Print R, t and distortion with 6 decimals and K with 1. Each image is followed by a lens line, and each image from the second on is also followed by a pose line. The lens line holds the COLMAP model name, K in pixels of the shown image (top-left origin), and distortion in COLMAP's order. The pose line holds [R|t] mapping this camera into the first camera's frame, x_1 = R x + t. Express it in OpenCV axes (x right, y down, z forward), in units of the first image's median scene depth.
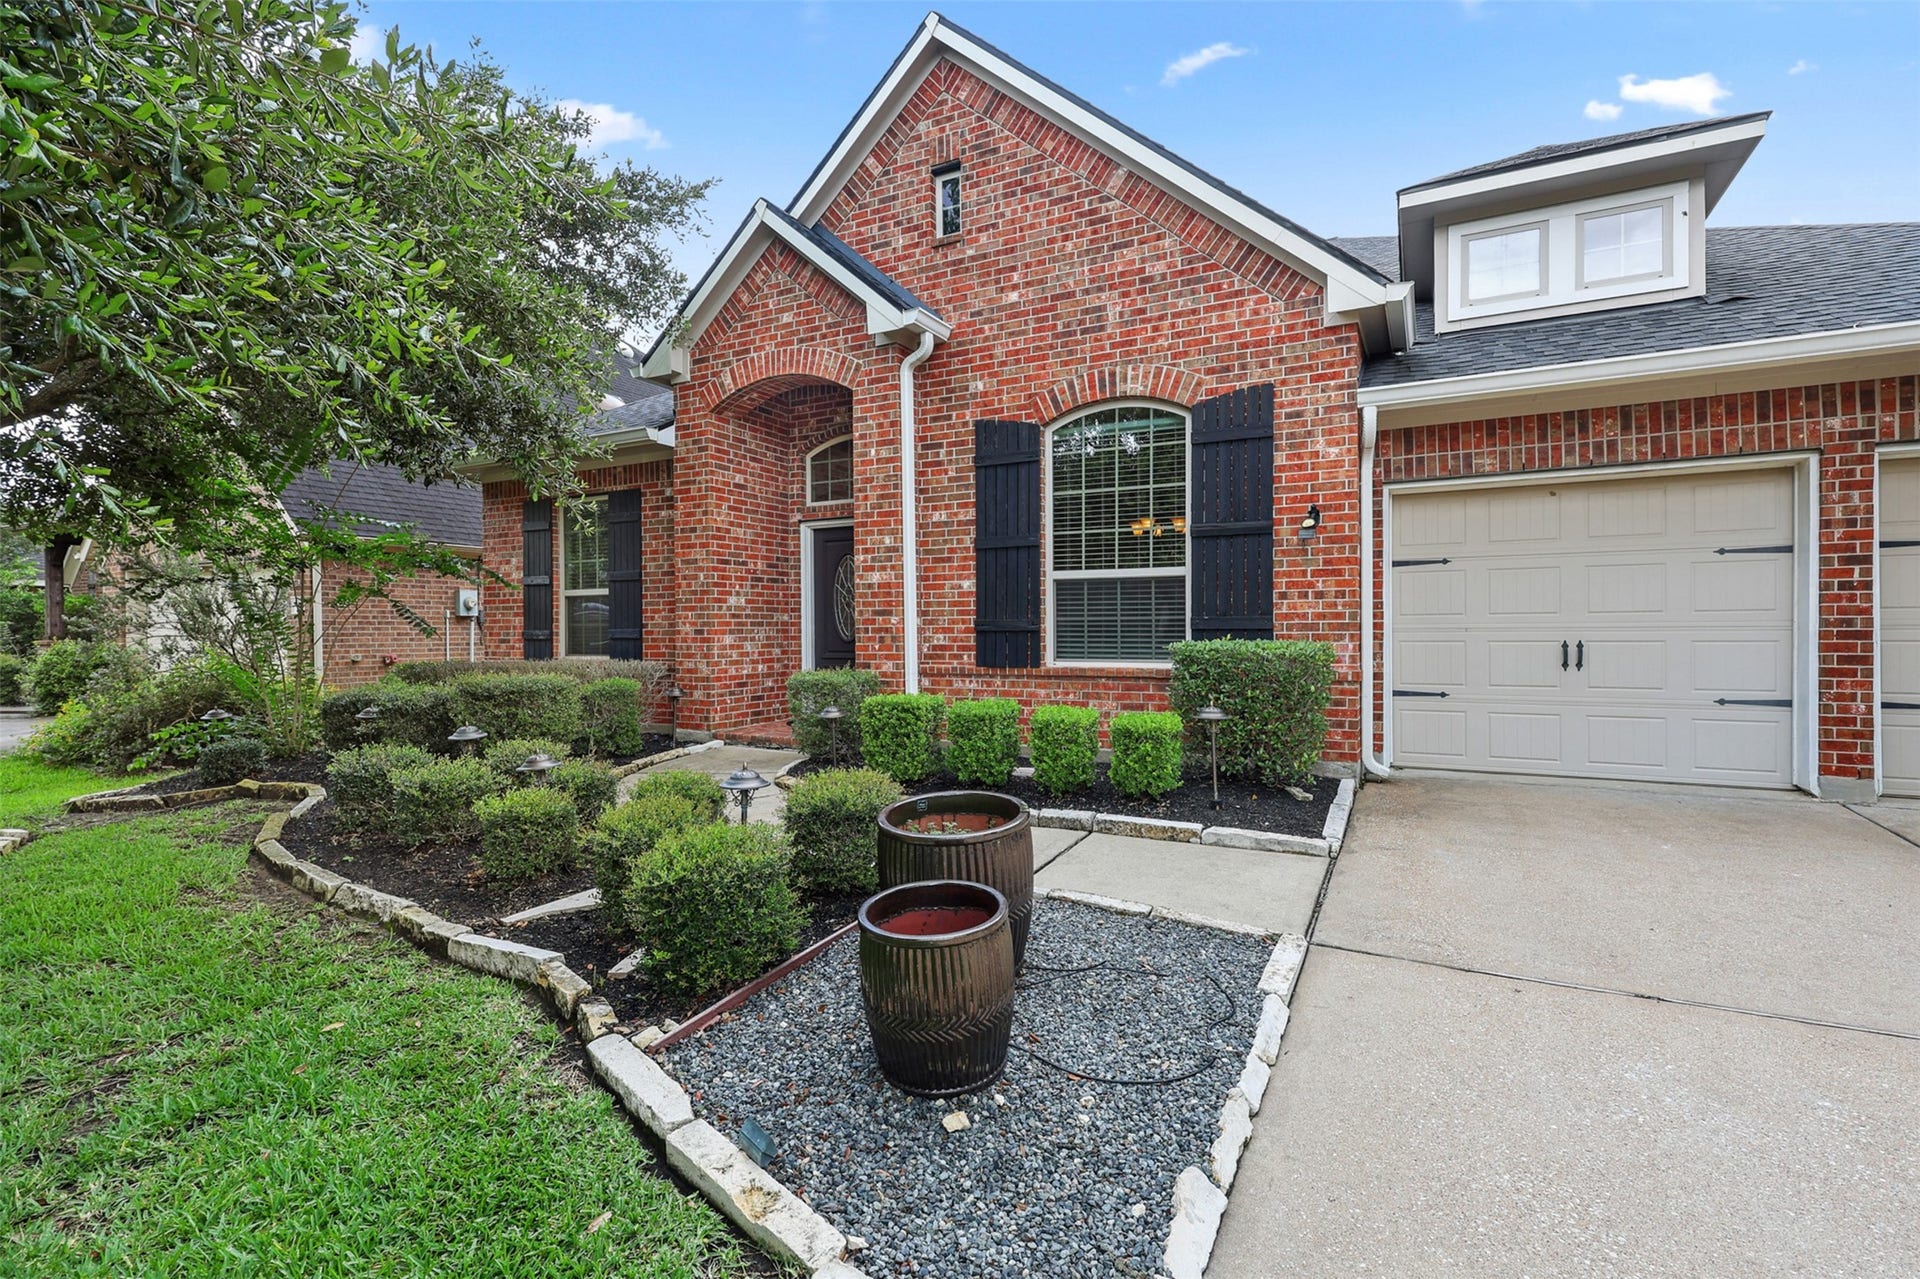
lens RADIAL K [[889.4, 0, 950.5], [0, 889.4, 641.5], [0, 0, 1]] dist [0.003450, 0.000709]
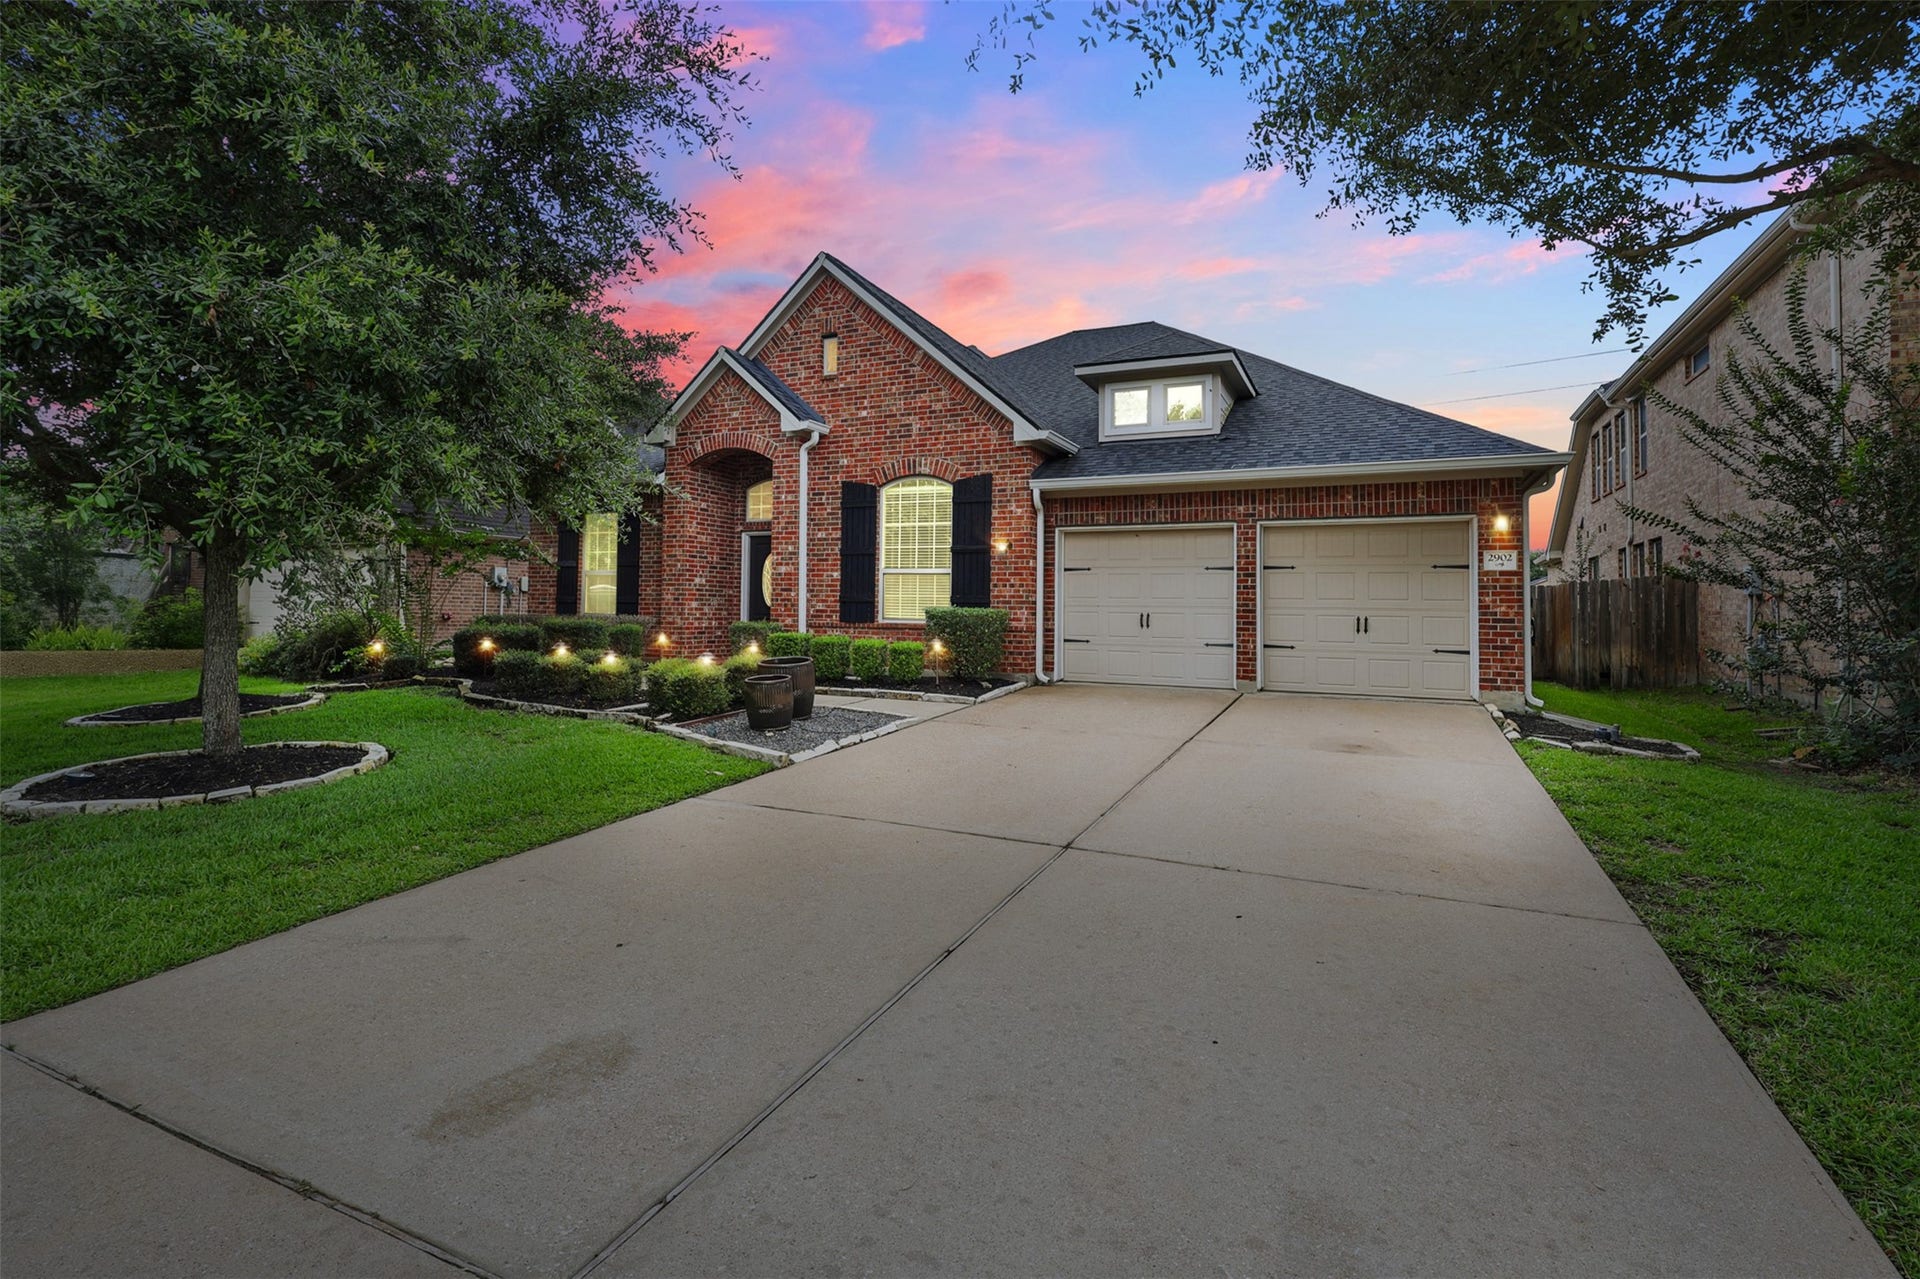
lens RADIAL K [[889.4, 0, 941.9], [0, 889.4, 612.6], [0, 0, 1]] dist [0.003450, 0.000709]
pose [[0.998805, 0.023564, 0.042828, 0.154380], [-0.022958, 0.999630, -0.014592, 0.030900], [-0.043156, 0.013592, 0.998976, -0.749276]]
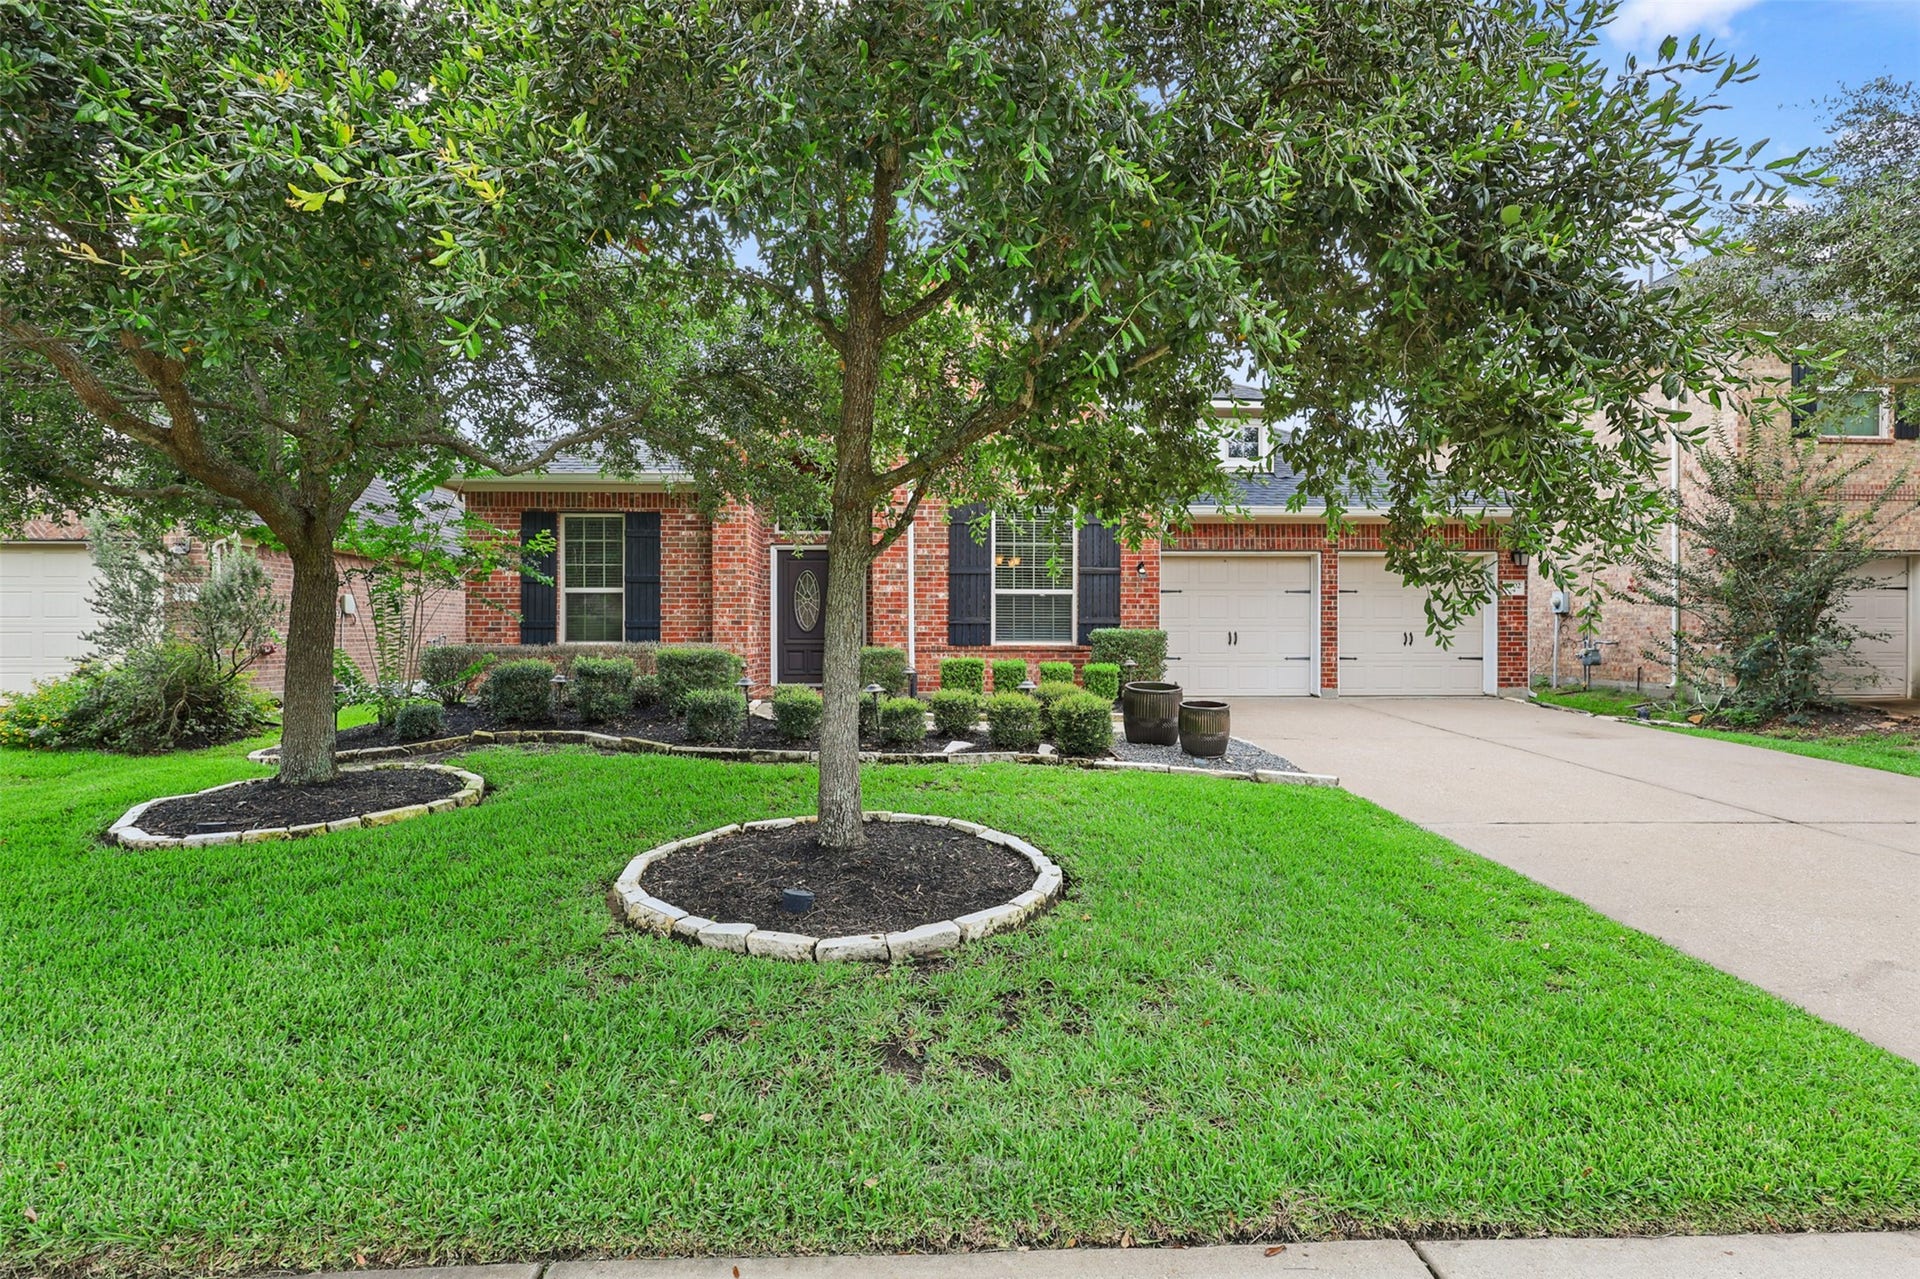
lens RADIAL K [[889.4, 0, 956.7], [0, 889.4, 640.6], [0, 0, 1]] dist [0.003450, 0.000709]
pose [[0.868527, 0.005051, 0.495617, -0.770406], [-0.000019, 0.999948, -0.010158, 0.035880], [-0.495643, 0.008813, 0.868482, -0.426669]]
